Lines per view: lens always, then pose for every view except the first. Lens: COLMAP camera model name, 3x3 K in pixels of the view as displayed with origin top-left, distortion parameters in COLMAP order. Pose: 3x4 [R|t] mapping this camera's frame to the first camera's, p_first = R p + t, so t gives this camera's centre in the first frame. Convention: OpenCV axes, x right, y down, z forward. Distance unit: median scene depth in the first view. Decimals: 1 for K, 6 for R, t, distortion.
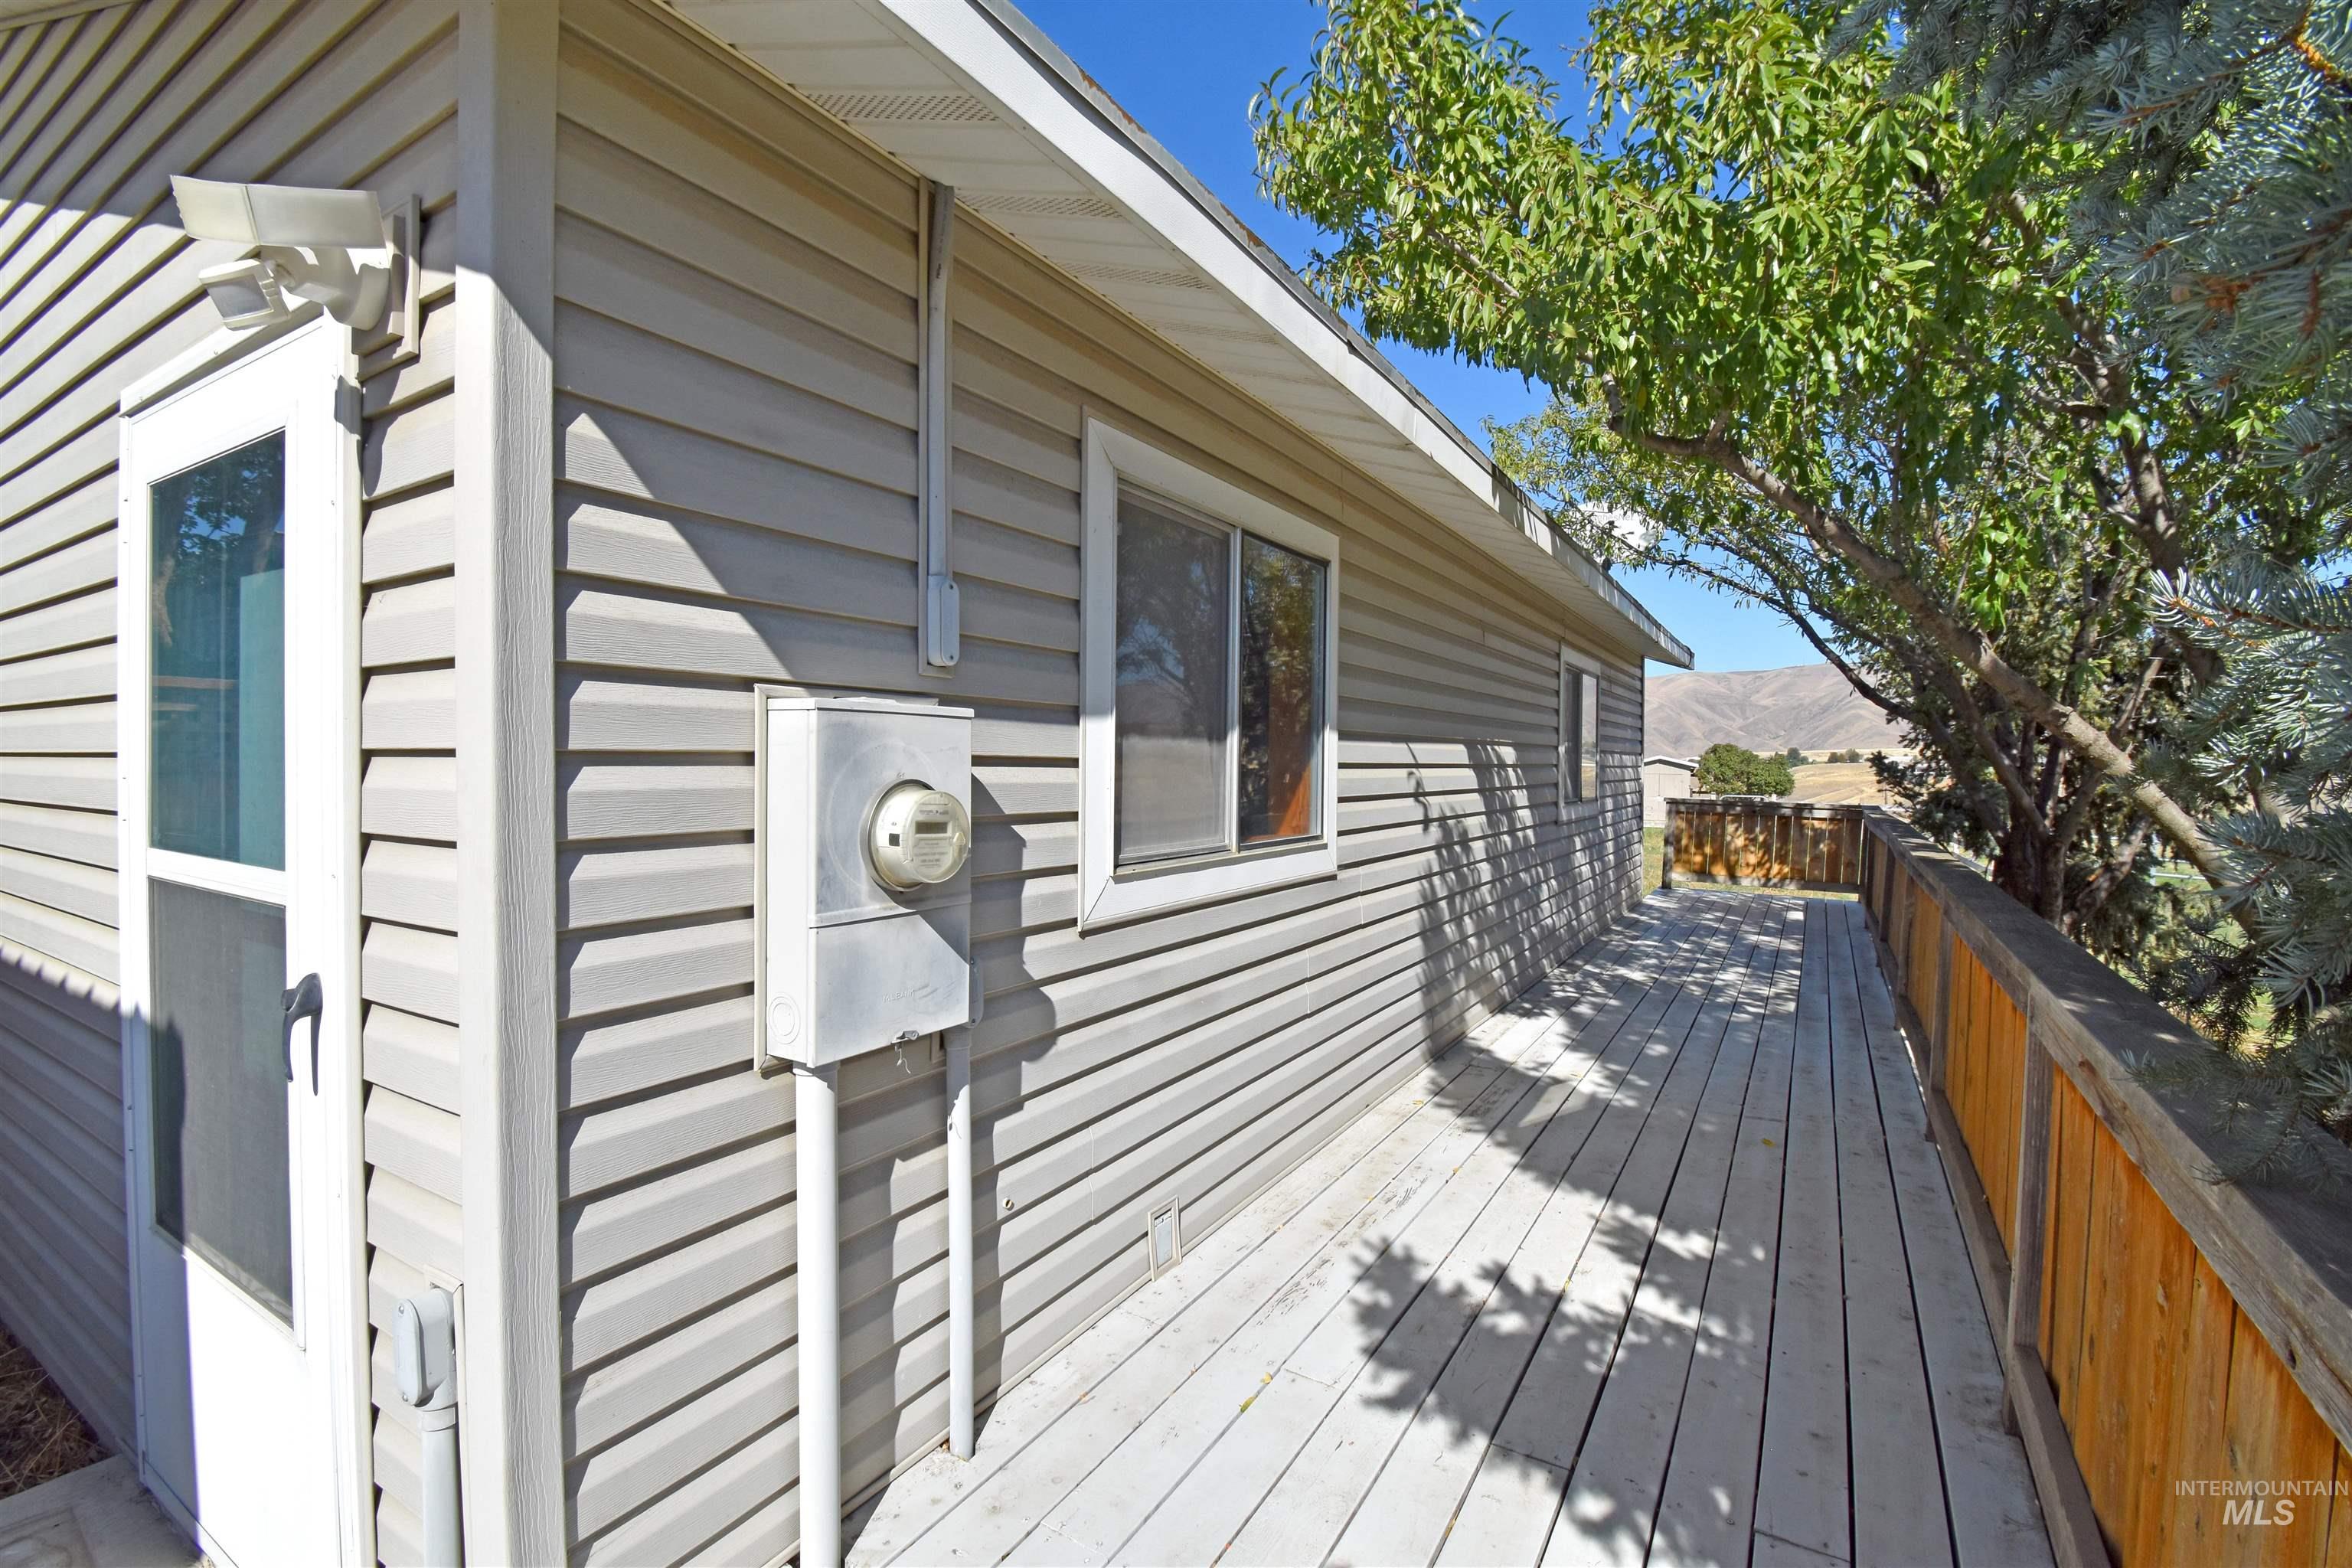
lens RADIAL K [[1030.4, 0, 1176.0], [0, 1030.4, 784.0], [0, 0, 1]] dist [0.008581, -0.020376]
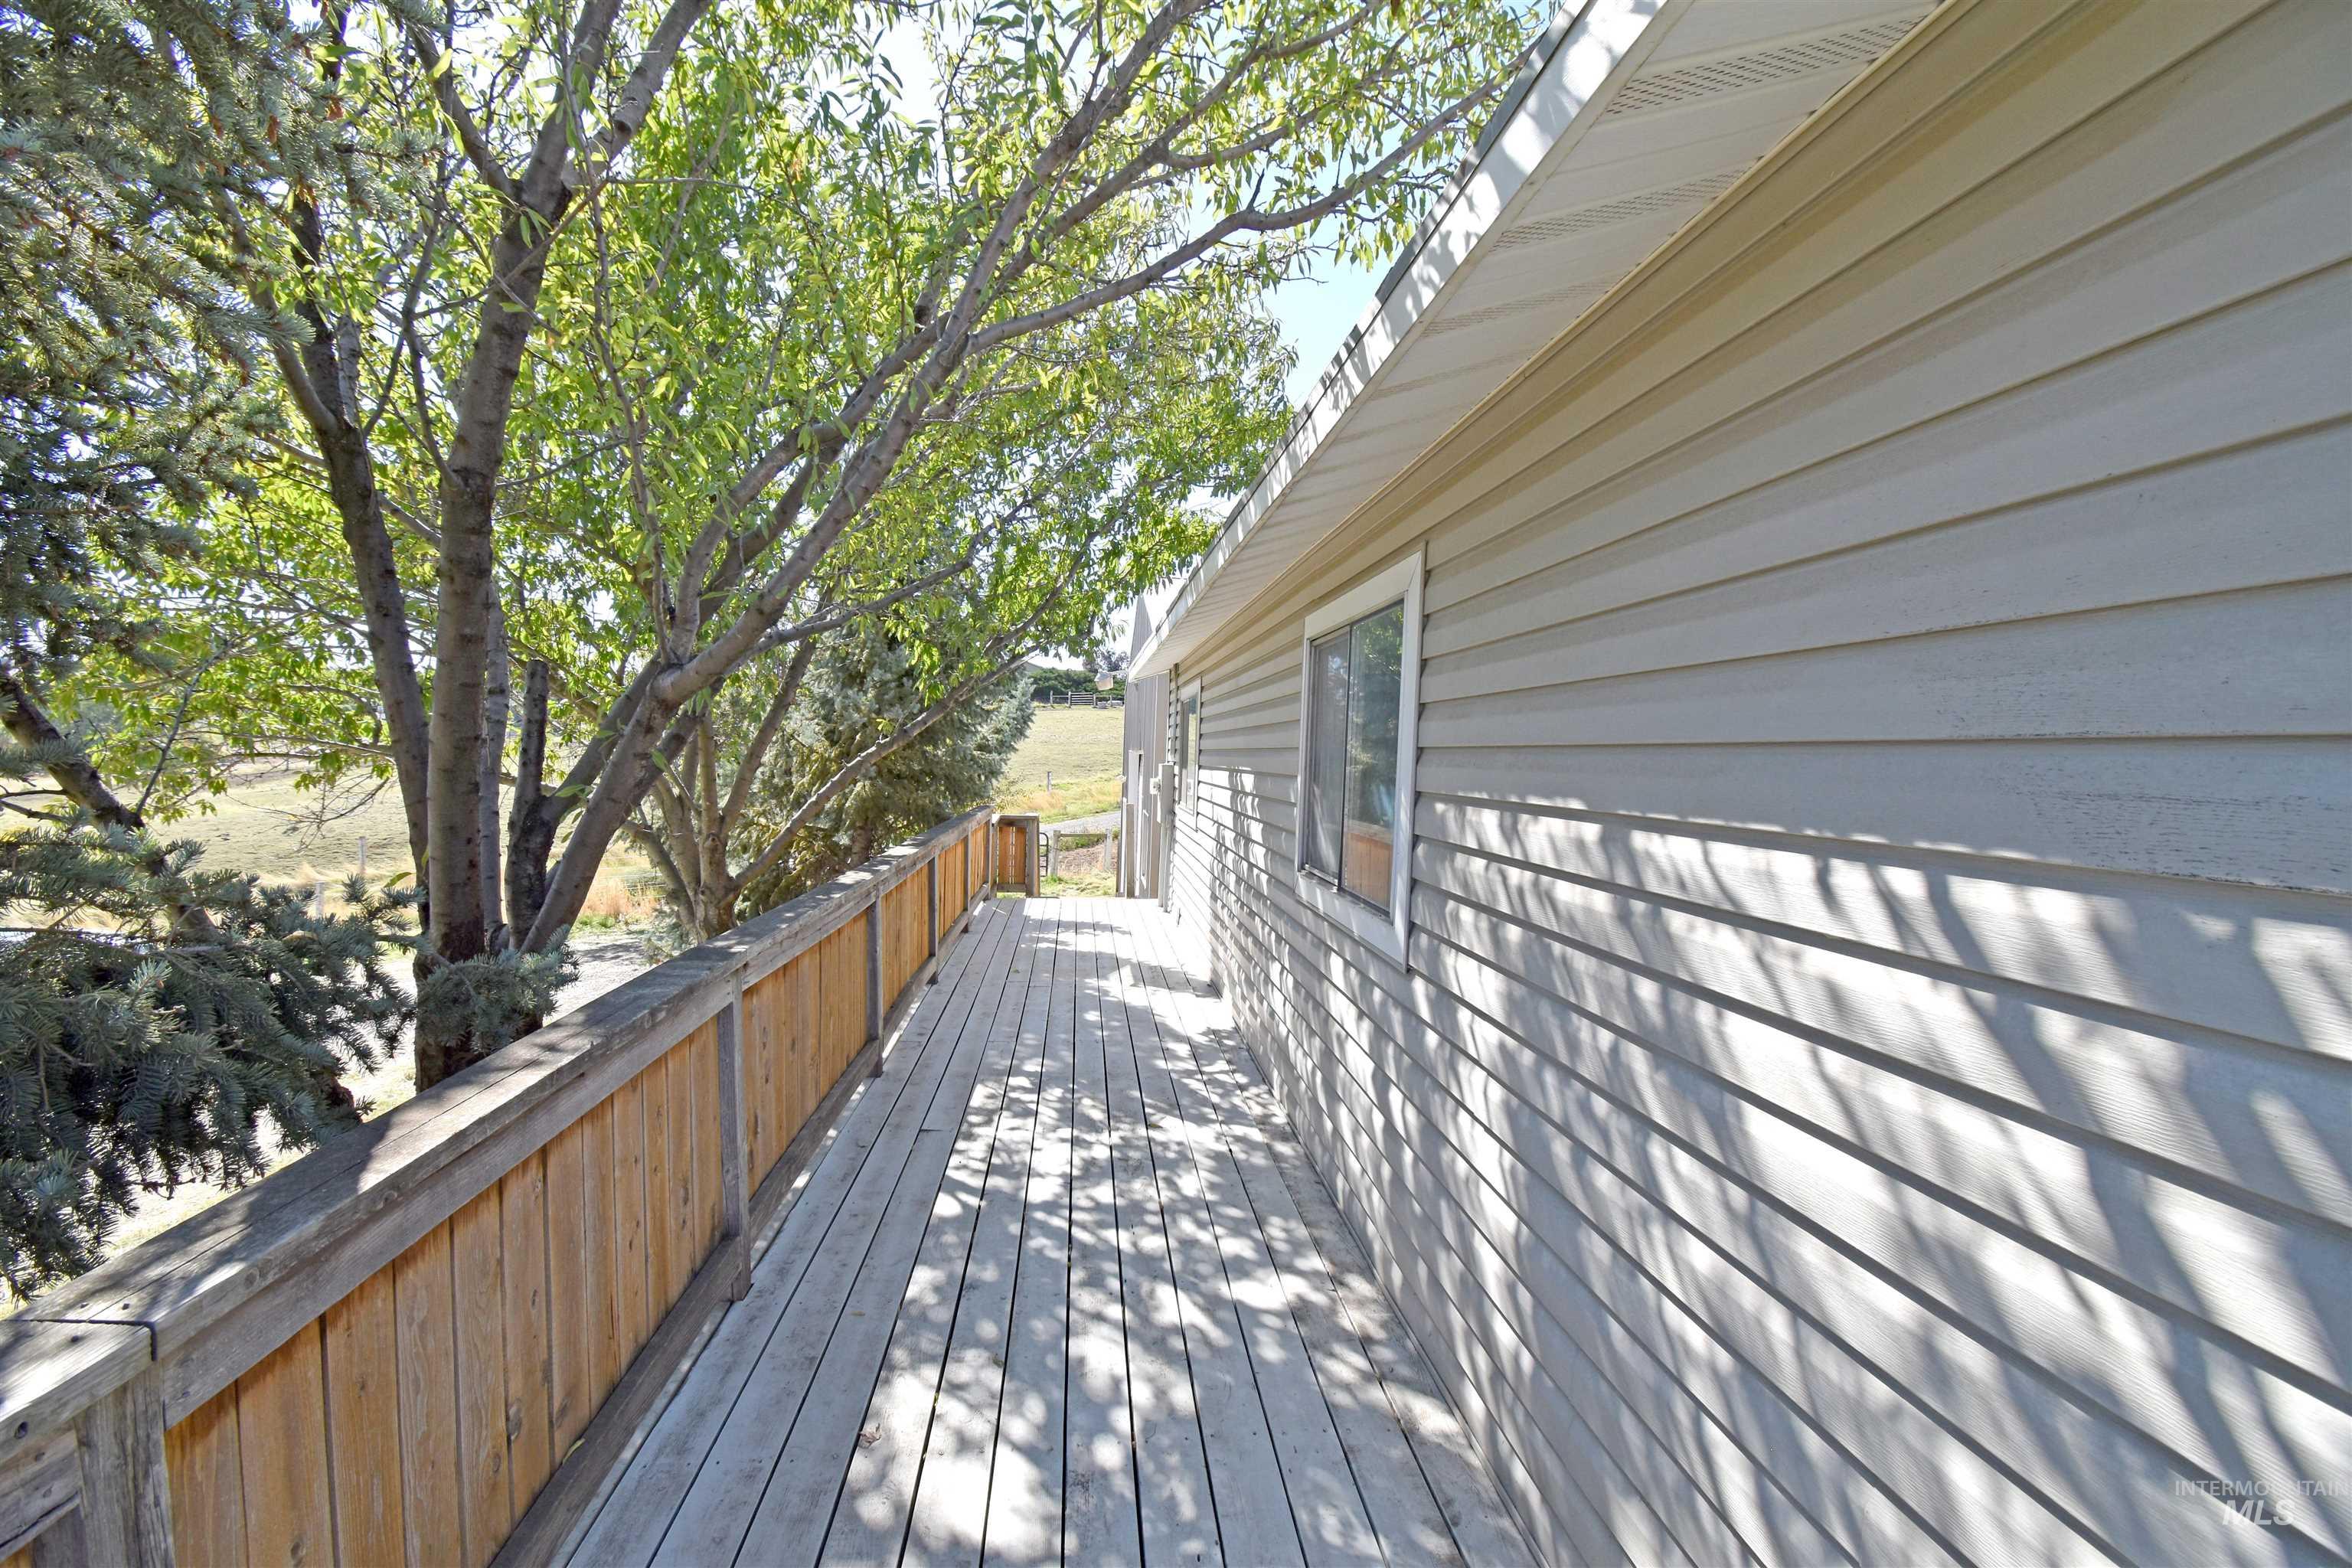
lens RADIAL K [[1030.4, 0, 1176.0], [0, 1030.4, 784.0], [0, 0, 1]] dist [0.008581, -0.020376]
pose [[-0.796039, 0.013326, -0.605098, 1.099818], [-0.014151, 0.999075, 0.040618, -0.073392], [0.605079, 0.040896, -0.795114, 1.978555]]
